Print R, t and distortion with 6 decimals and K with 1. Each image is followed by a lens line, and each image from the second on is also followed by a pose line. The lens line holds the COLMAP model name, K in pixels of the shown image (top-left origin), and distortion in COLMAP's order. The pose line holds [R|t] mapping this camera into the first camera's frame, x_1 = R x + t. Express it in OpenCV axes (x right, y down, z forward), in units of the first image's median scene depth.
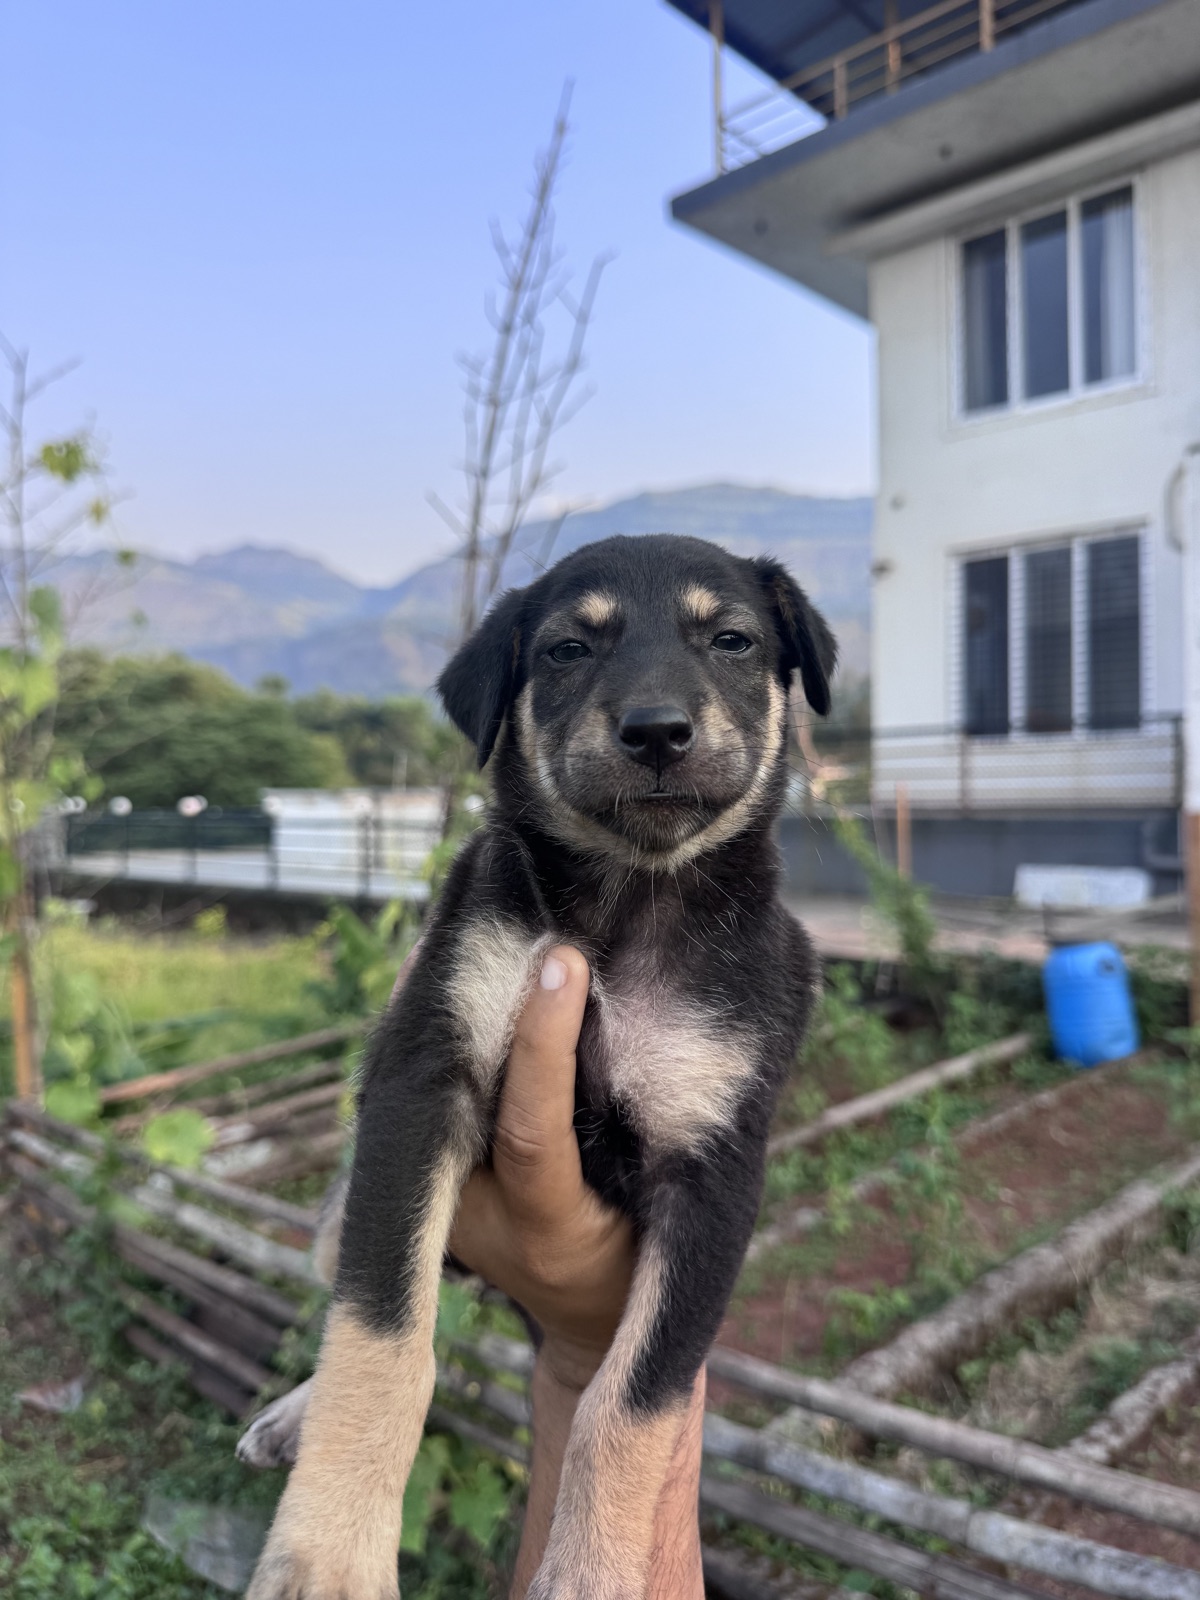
lens RADIAL K [[1202.6, 0, 595.1], [0, 1202.6, 801.1], [0, 0, 1]] dist [-0.013909, -0.004968]
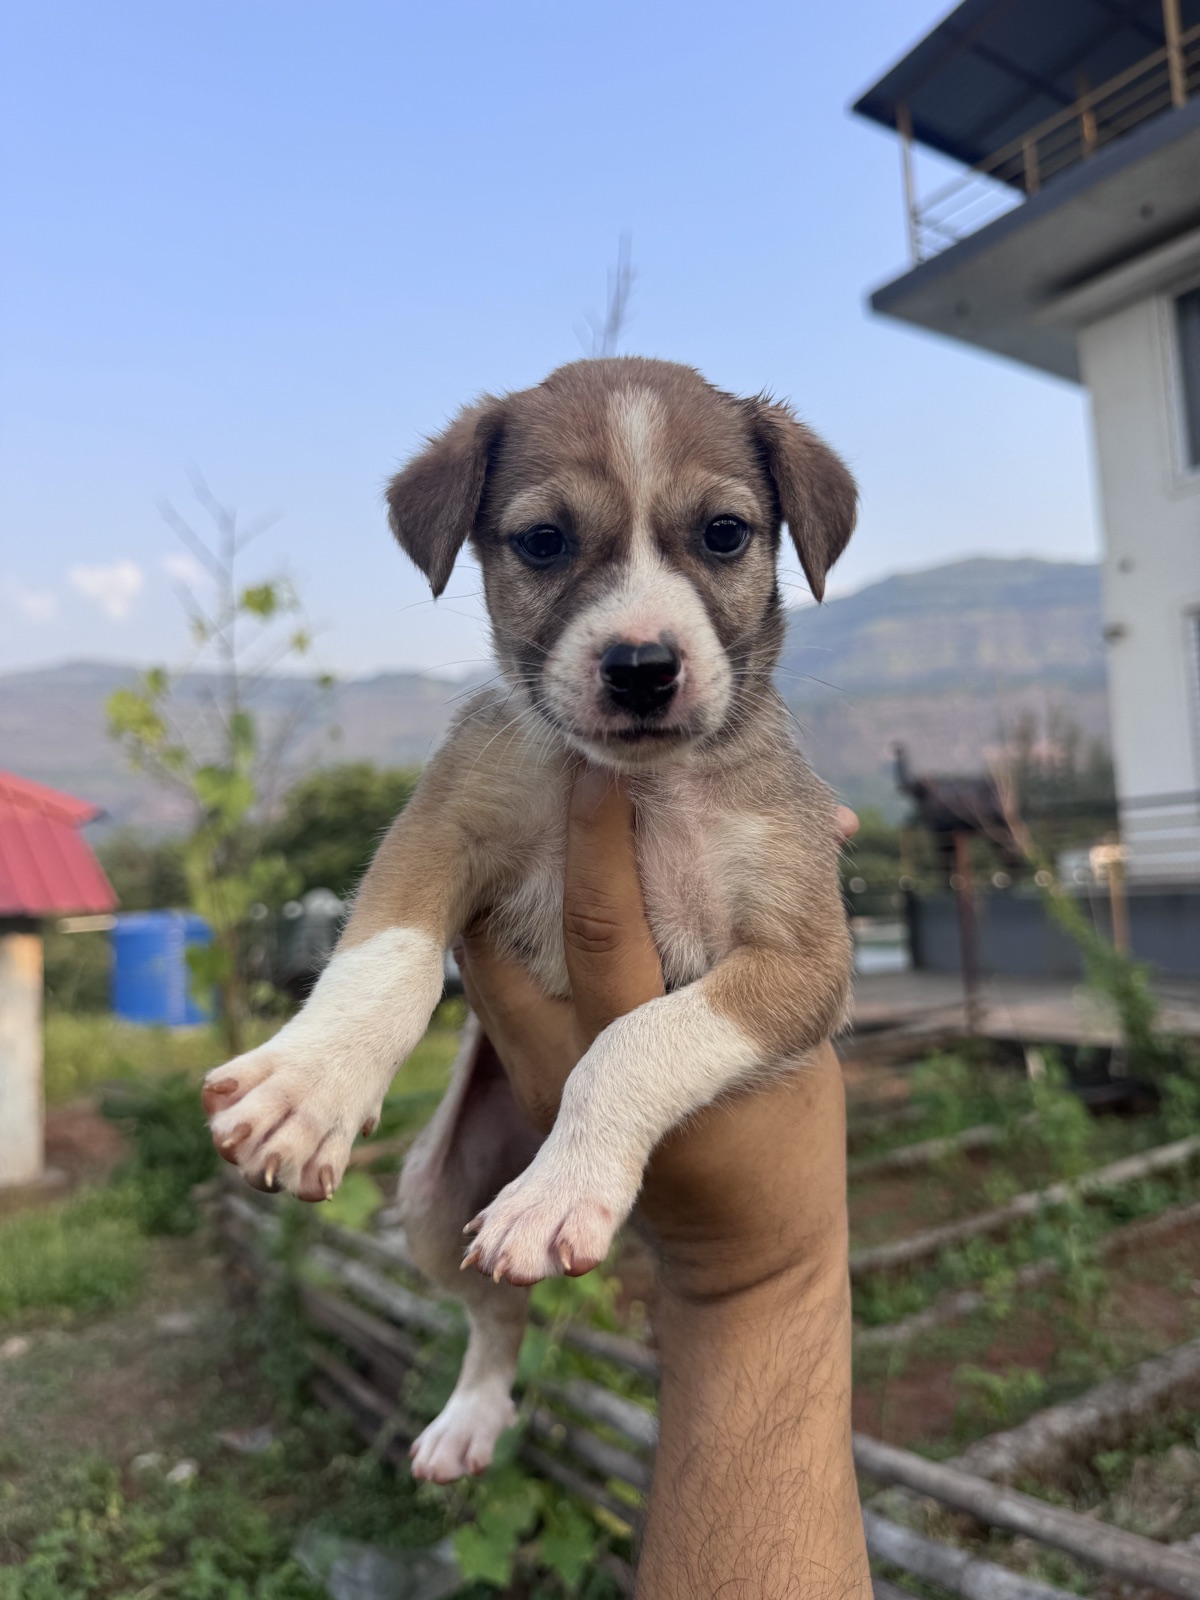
lens RADIAL K [[1209.9, 0, 607.4], [0, 1209.9, 796.6], [0, 0, 1]] dist [-0.011079, 0.000250]
pose [[0.975427, -0.051069, -0.214320, 0.147806], [0.033082, 0.995686, -0.086688, 0.018257], [0.217823, 0.077468, 0.972909, -0.055383]]
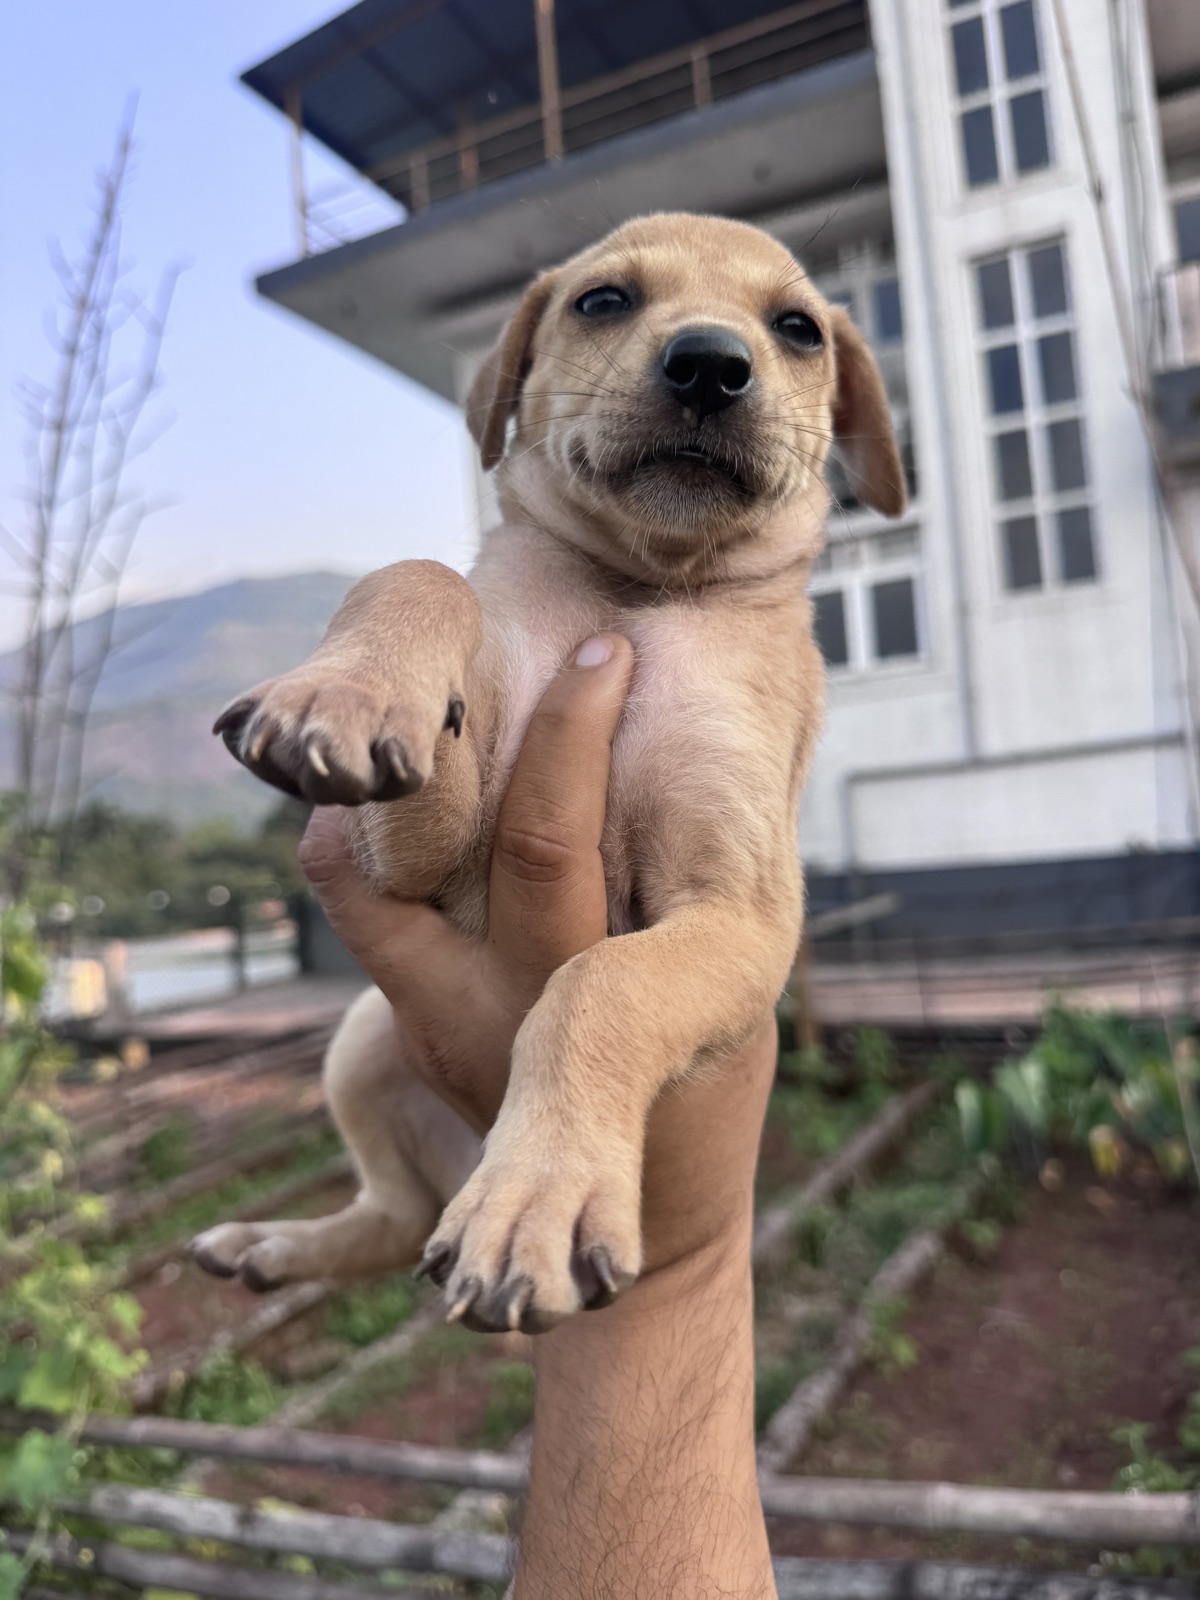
lens RADIAL K [[1220.8, 0, 599.0], [0, 1220.8, 818.8], [0, 0, 1]] dist [-0.087679, 0.080110]
pose [[0.948026, -0.050610, 0.314143, 0.002725], [0.069677, 0.996328, -0.049759, 0.029286], [-0.310471, 0.069061, 0.948071, 0.040807]]
